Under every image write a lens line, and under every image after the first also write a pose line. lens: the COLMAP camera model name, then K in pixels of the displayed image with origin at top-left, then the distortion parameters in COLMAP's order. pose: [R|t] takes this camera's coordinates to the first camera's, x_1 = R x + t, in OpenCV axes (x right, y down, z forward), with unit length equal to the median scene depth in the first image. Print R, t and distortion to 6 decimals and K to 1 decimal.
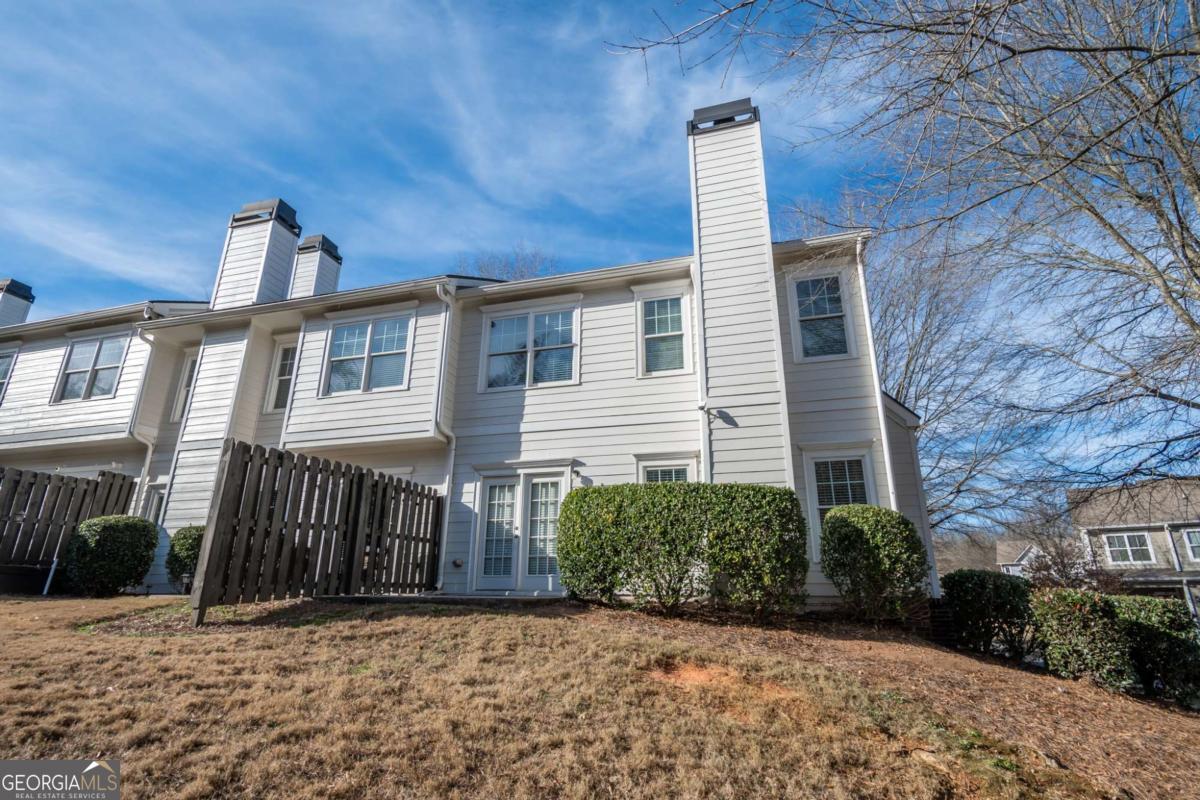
lens RADIAL K [[604.2, 0, 600.0], [0, 604.2, 400.0], [0, 0, 1]] dist [0.000876, -0.000021]
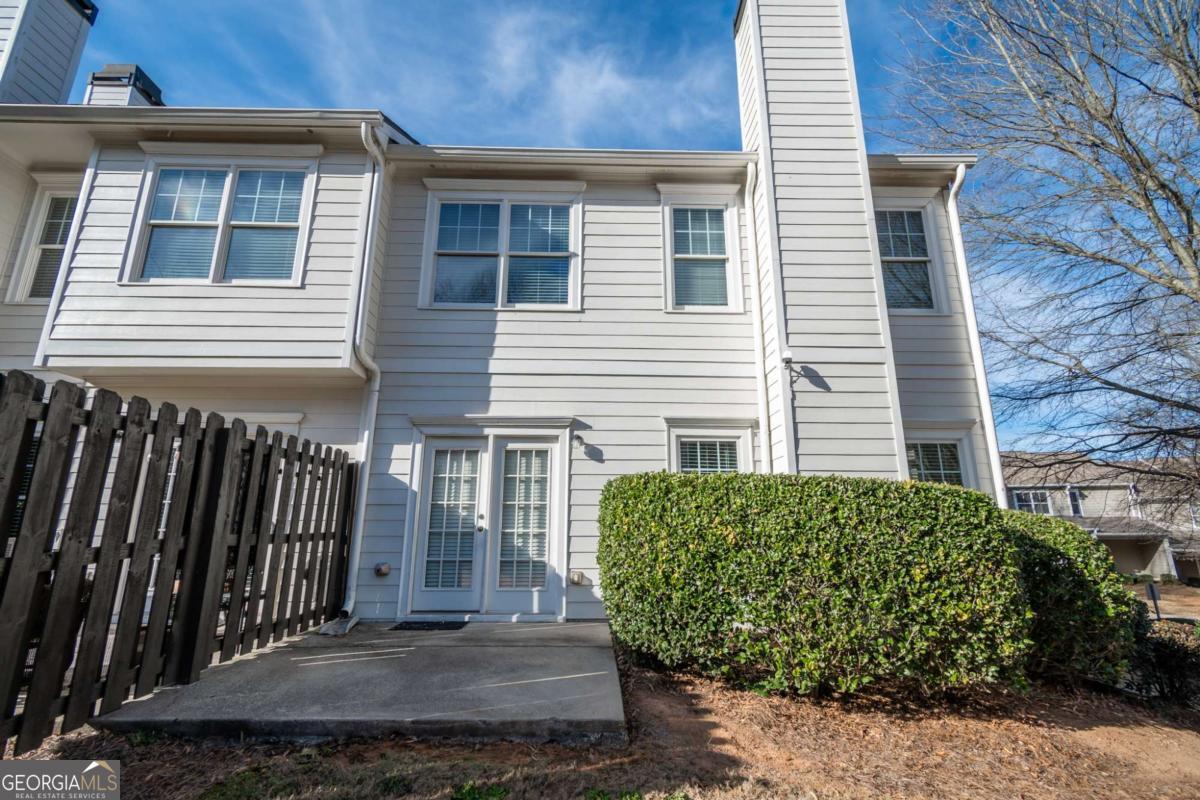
lens RADIAL K [[531.7, 0, 600.0], [0, 531.7, 400.0], [0, 0, 1]] dist [0.011366, -0.005485]
pose [[0.953078, 0.069183, 0.294712, -0.189846], [-0.093392, 0.993245, 0.068861, 0.031758], [-0.287958, -0.093154, 0.953102, 0.407020]]
